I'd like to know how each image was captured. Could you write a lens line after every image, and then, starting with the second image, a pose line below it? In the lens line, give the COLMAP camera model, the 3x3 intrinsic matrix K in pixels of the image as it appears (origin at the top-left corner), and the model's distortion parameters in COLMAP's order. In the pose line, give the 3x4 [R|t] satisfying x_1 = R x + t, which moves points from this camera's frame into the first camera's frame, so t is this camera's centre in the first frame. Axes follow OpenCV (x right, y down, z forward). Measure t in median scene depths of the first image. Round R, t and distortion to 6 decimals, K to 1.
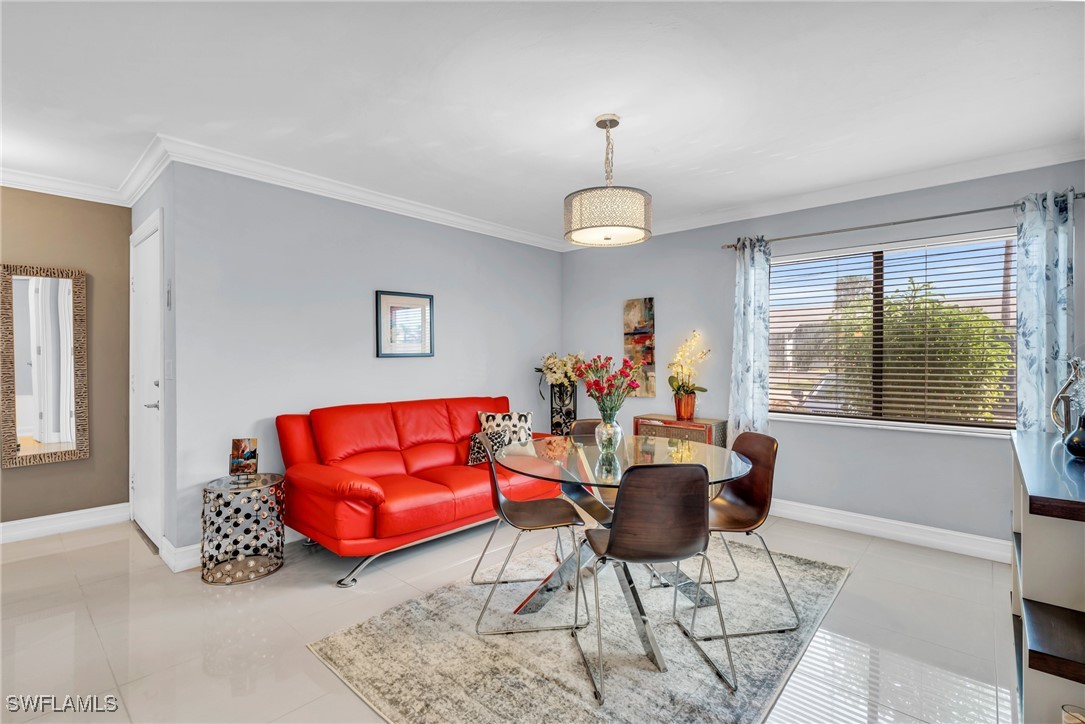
lens RADIAL K [[497.3, 0, 546.0], [0, 497.3, 355.5], [0, 0, 1]] dist [-0.001713, 0.000062]
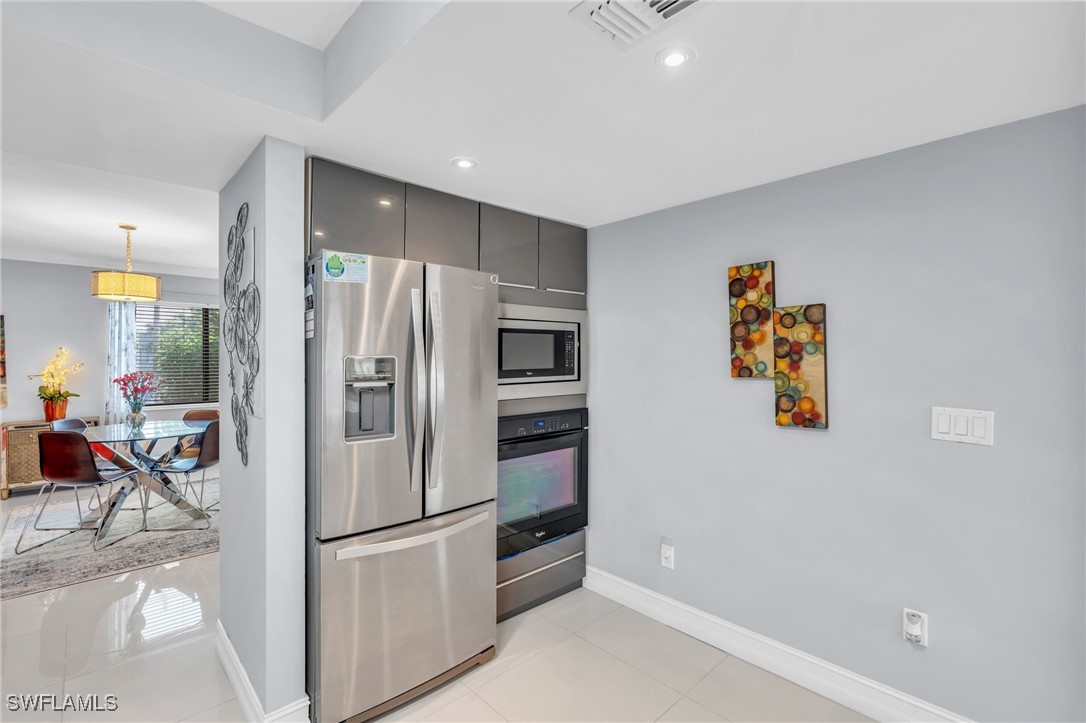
lens RADIAL K [[497.7, 0, 545.7], [0, 497.7, 354.0], [0, 0, 1]] dist [-0.001713, 0.000062]
pose [[0.091277, -0.009874, 0.995777, -1.614250], [0.012724, 0.999881, 0.008749, -0.057073], [-0.995744, 0.011871, 0.091392, -0.580994]]
